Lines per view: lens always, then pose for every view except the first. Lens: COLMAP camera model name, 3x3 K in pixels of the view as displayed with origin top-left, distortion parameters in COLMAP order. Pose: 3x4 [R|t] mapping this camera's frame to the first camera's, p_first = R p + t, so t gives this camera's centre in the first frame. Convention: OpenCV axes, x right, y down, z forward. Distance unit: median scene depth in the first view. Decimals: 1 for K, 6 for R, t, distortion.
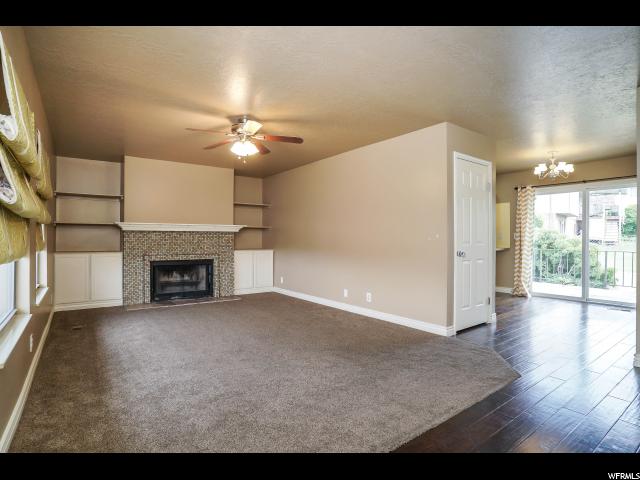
lens RADIAL K [[340.7, 0, 317.6], [0, 340.7, 238.3], [0, 0, 1]] dist [-0.051713, 0.008439]
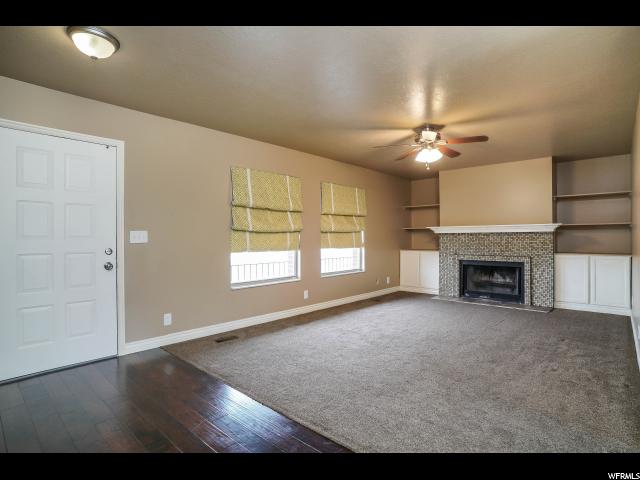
lens RADIAL K [[340.7, 0, 325.4], [0, 340.7, 244.1], [0, 0, 1]] dist [-0.051713, 0.008439]
pose [[0.210471, 0.011401, -0.977534, 0.481229], [0.002612, 0.999922, 0.012224, -0.000033], [0.977597, -0.005126, 0.210425, 0.307586]]
